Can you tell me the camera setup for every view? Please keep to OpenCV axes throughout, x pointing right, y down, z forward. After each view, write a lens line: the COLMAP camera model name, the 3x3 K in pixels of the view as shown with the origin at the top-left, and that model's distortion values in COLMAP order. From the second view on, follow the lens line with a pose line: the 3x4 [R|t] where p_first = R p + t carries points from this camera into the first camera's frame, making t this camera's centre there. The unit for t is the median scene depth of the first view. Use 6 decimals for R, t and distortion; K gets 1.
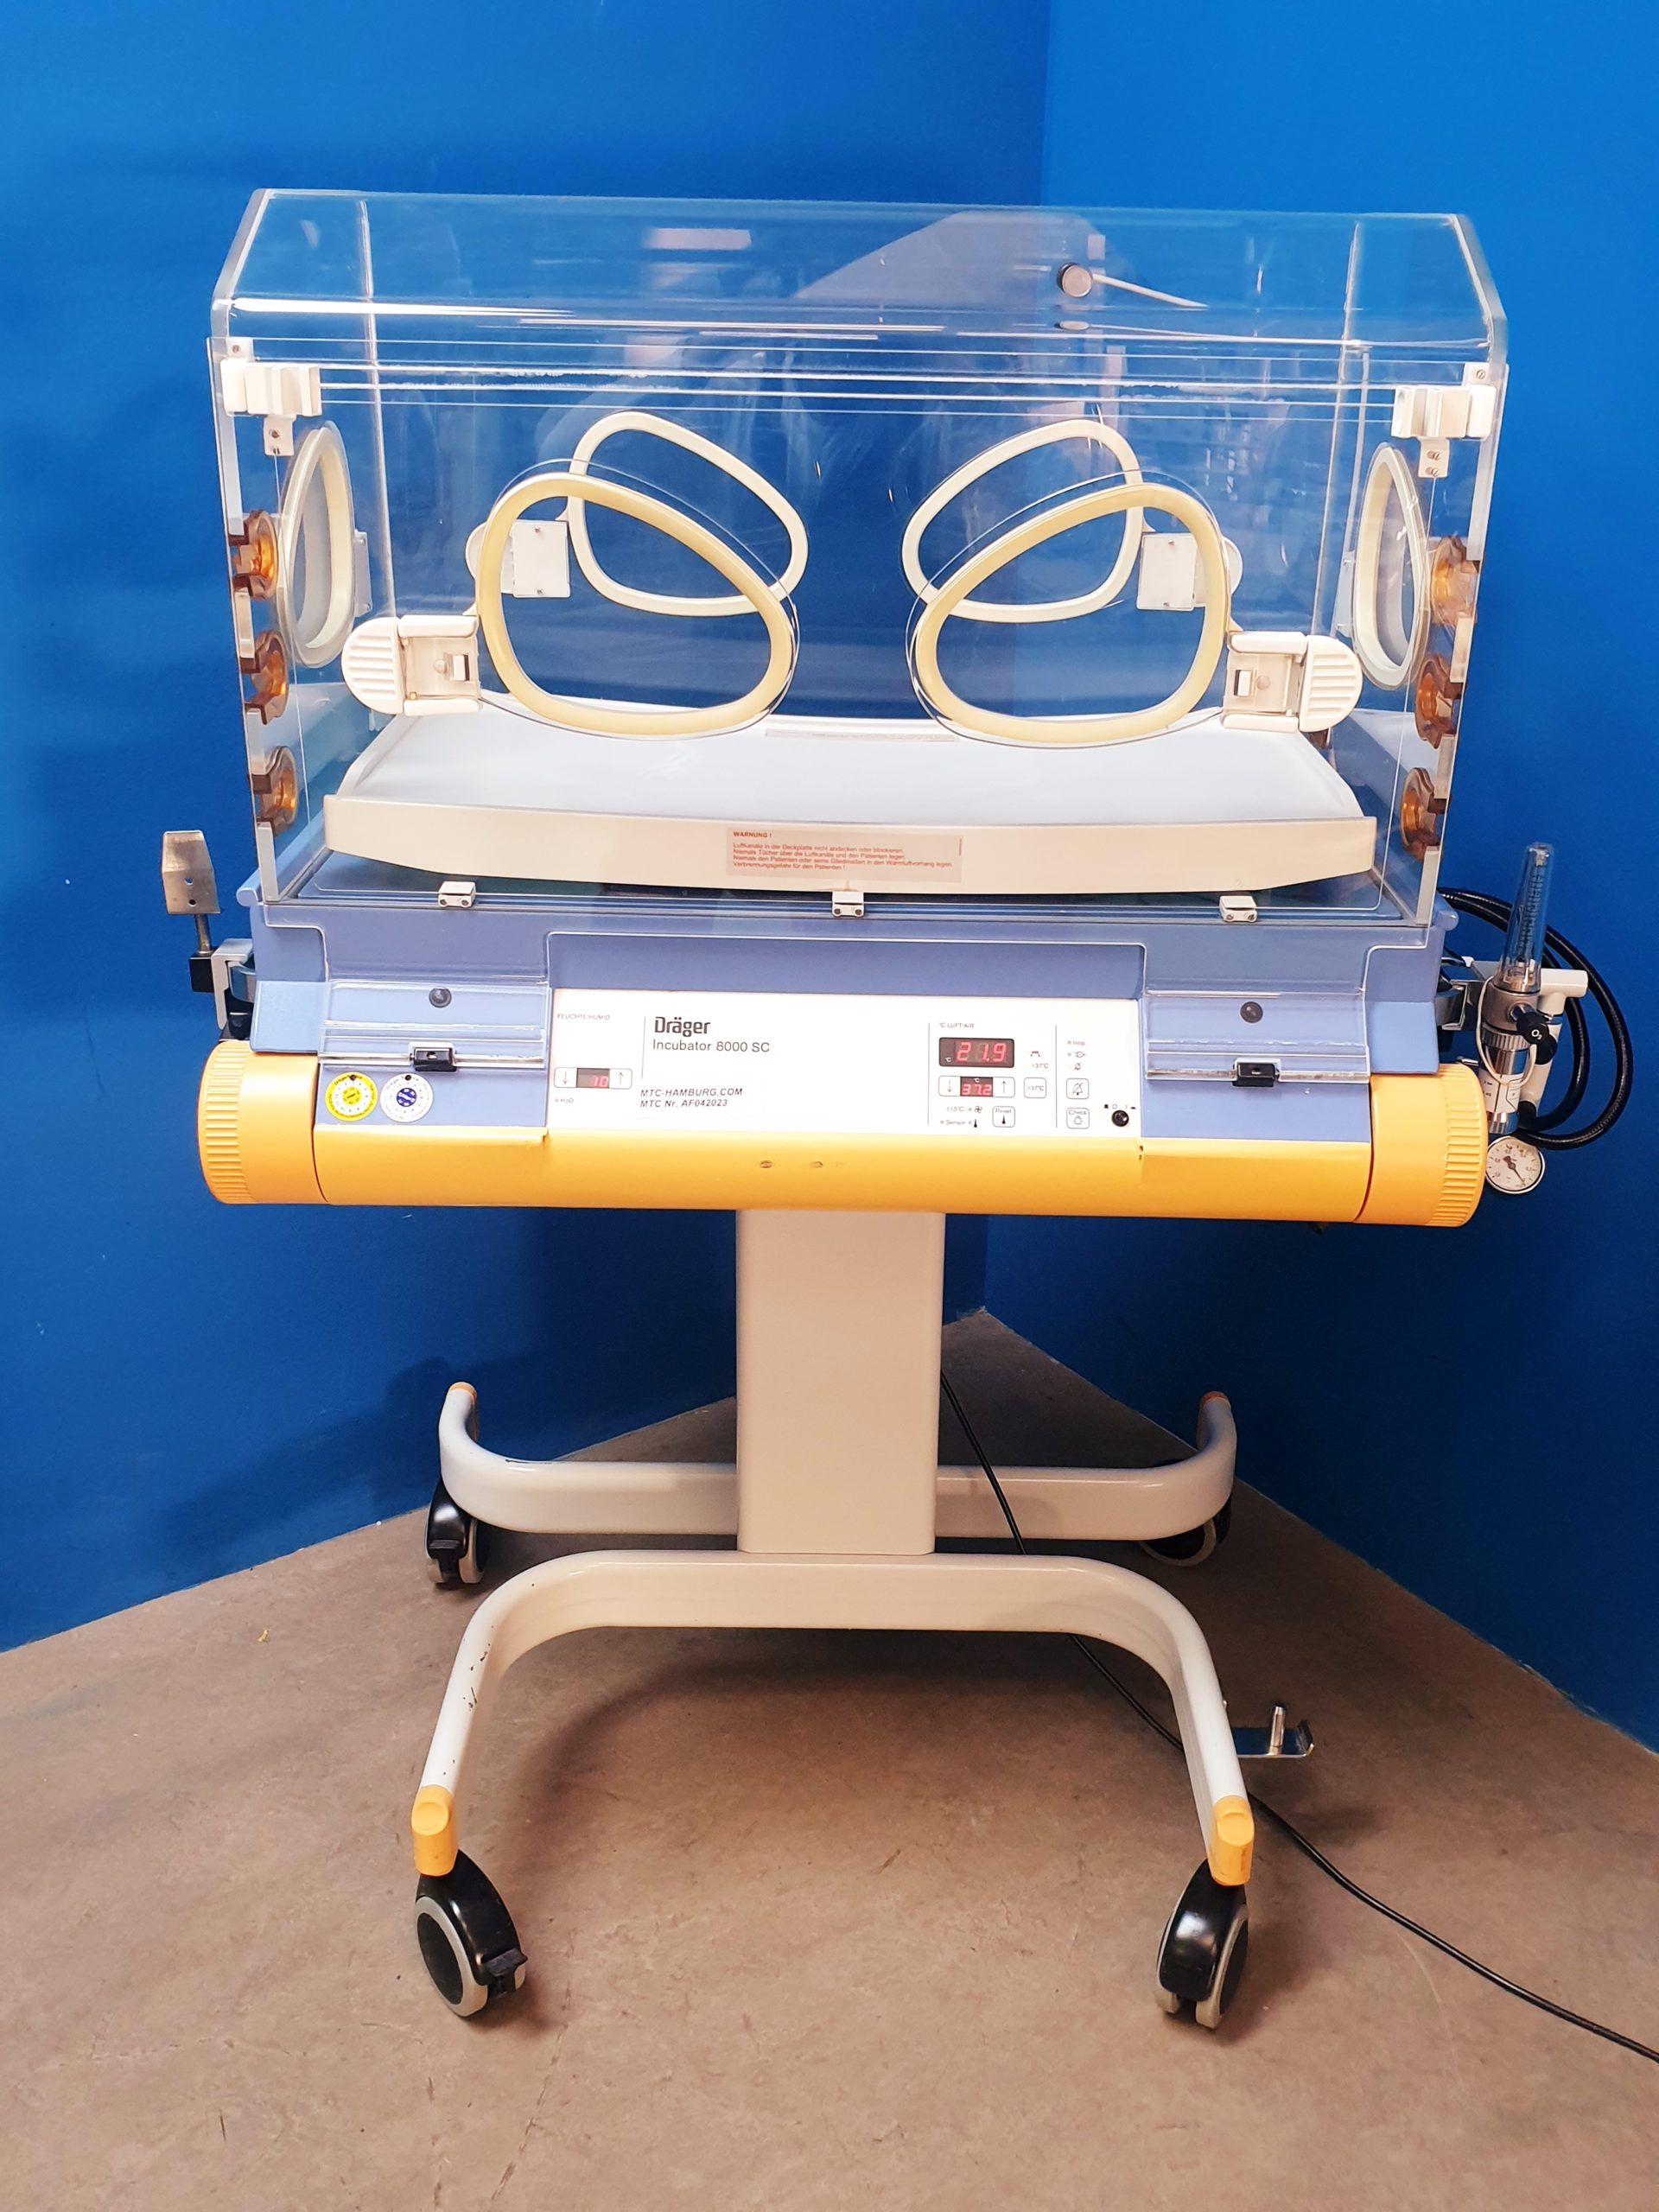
lens RADIAL K [[2070.7, 0, 831.4], [0, 2070.7, 1101.0], [0, 0, 1]] dist [0.147869, 0.018597]
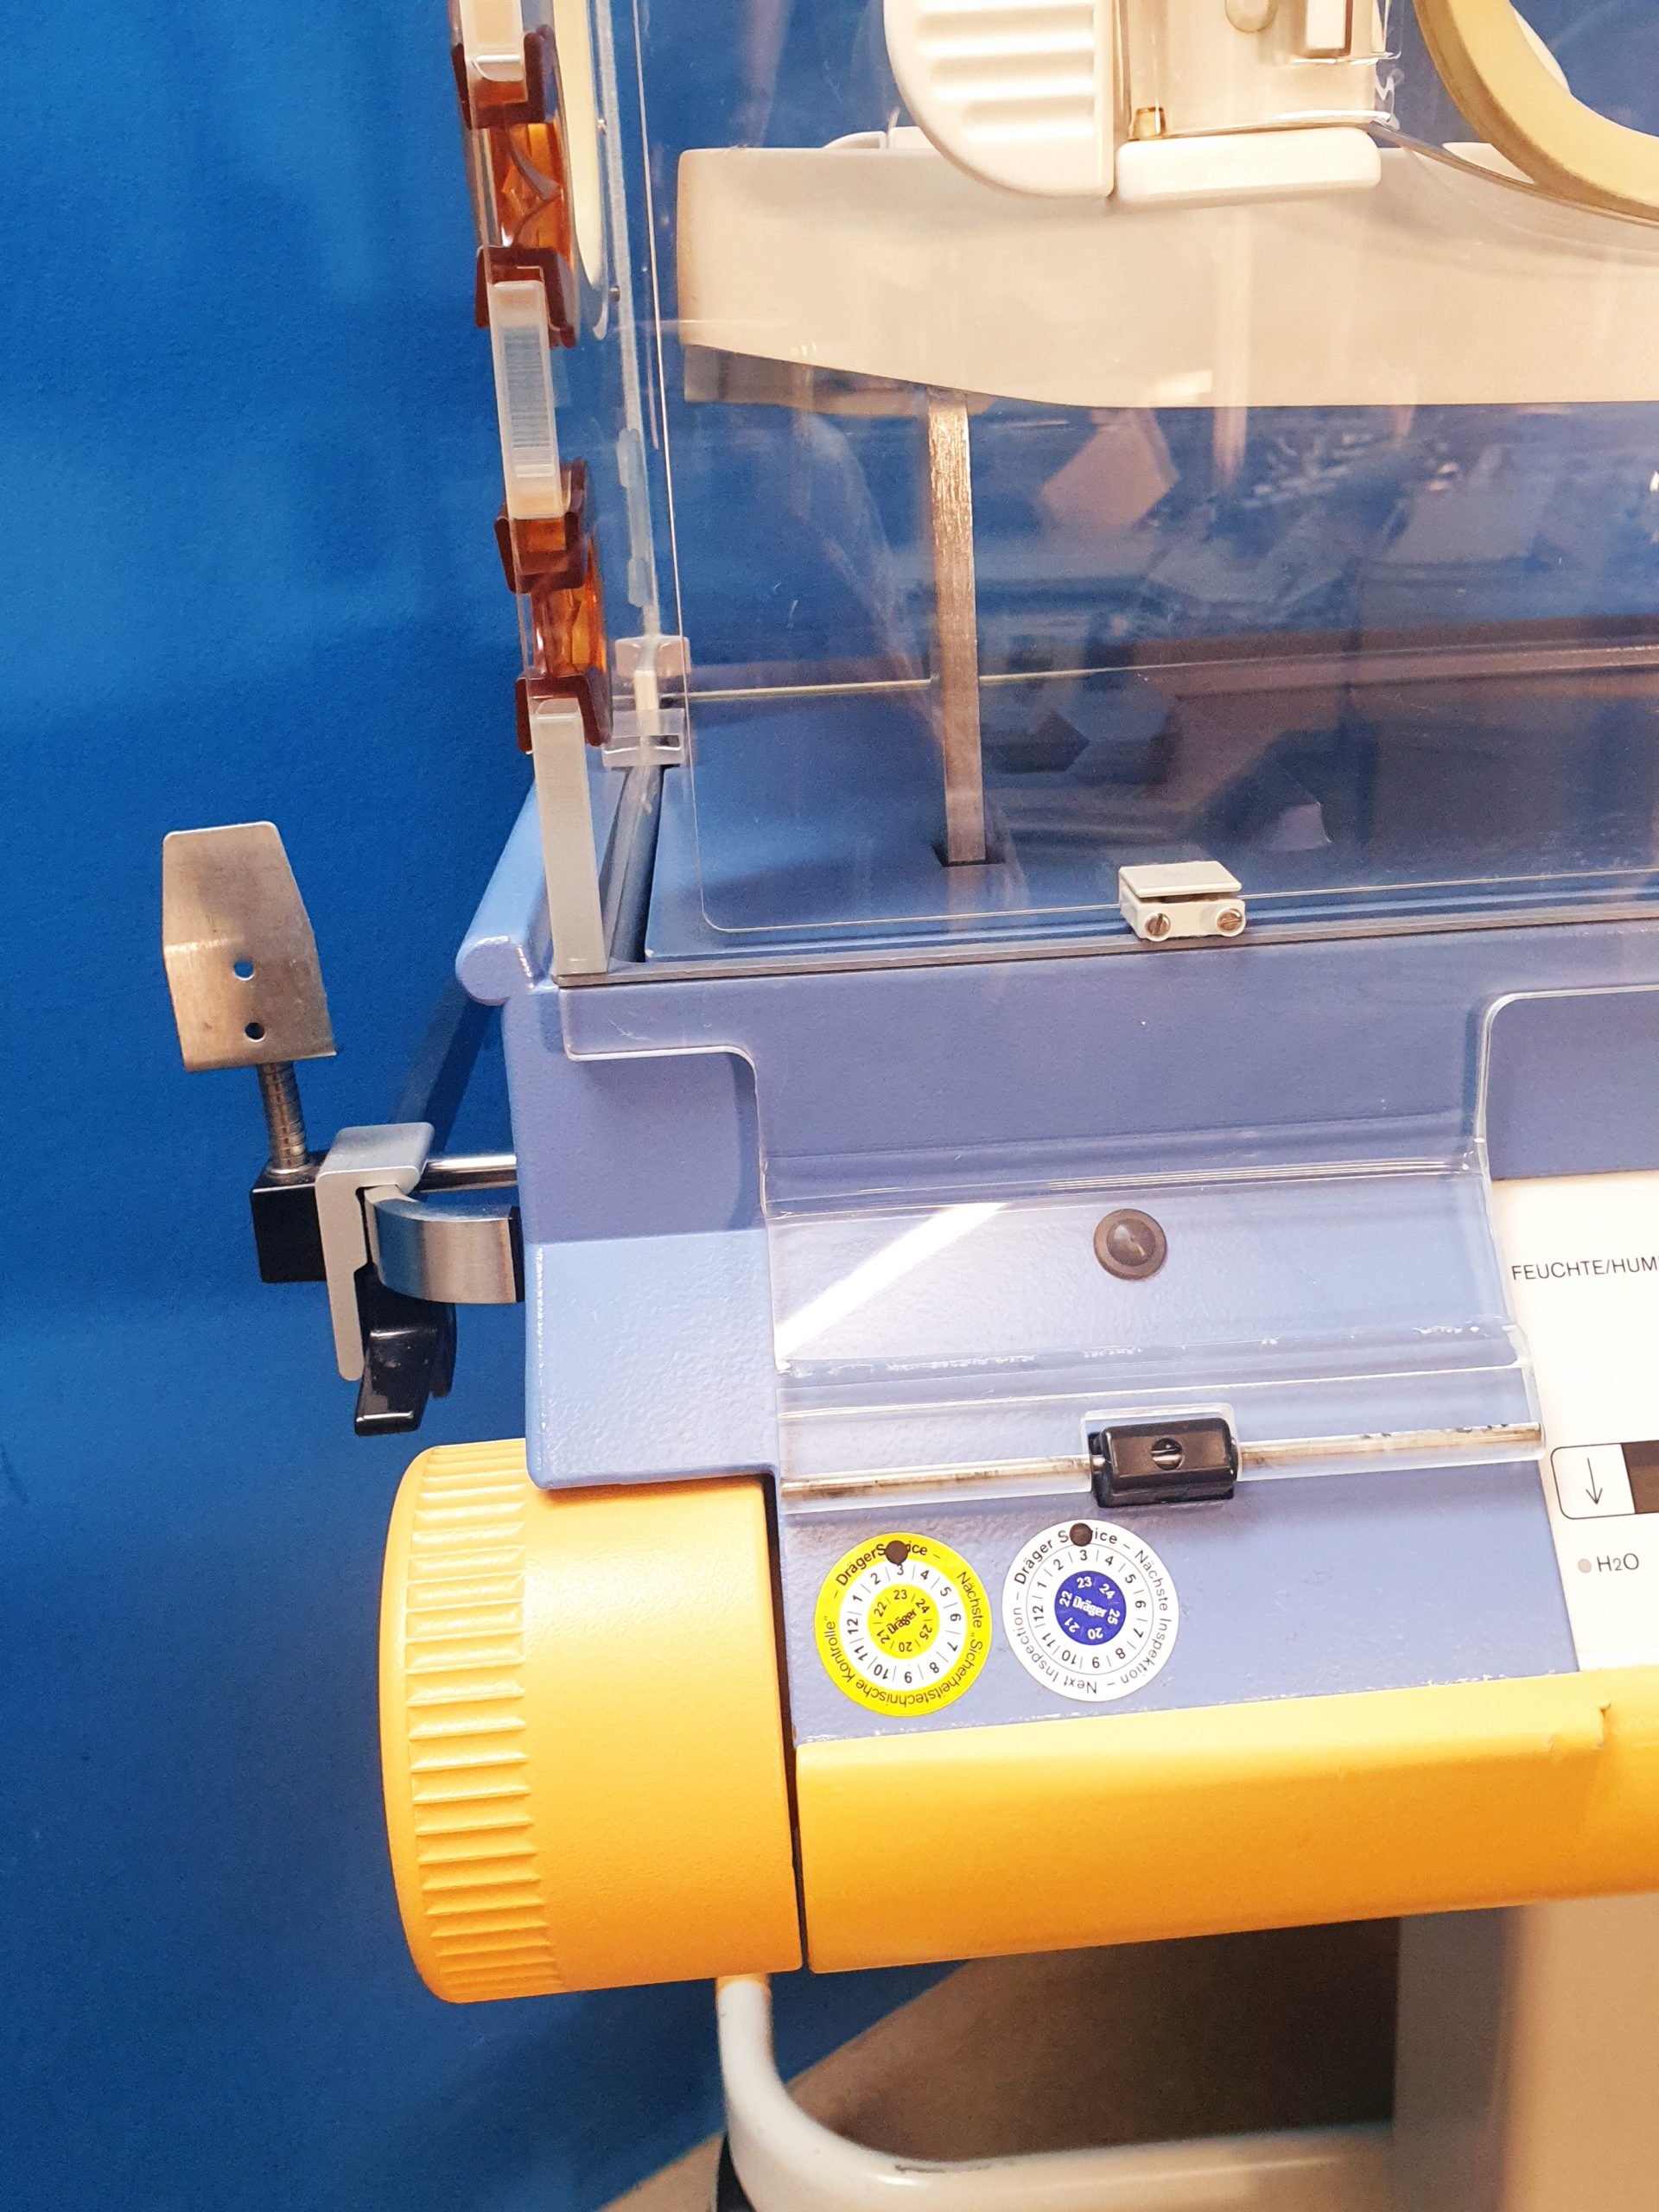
lens RADIAL K [[2070.7, 0, 831.4], [0, 2070.7, 1101.0], [0, 0, 1]] dist [0.147869, 0.018597]
pose [[0.994905, -0.087340, 0.050354, -0.244934], [0.090925, 0.993108, -0.073949, -0.052334], [-0.043549, 0.078151, 0.995990, 0.700899]]
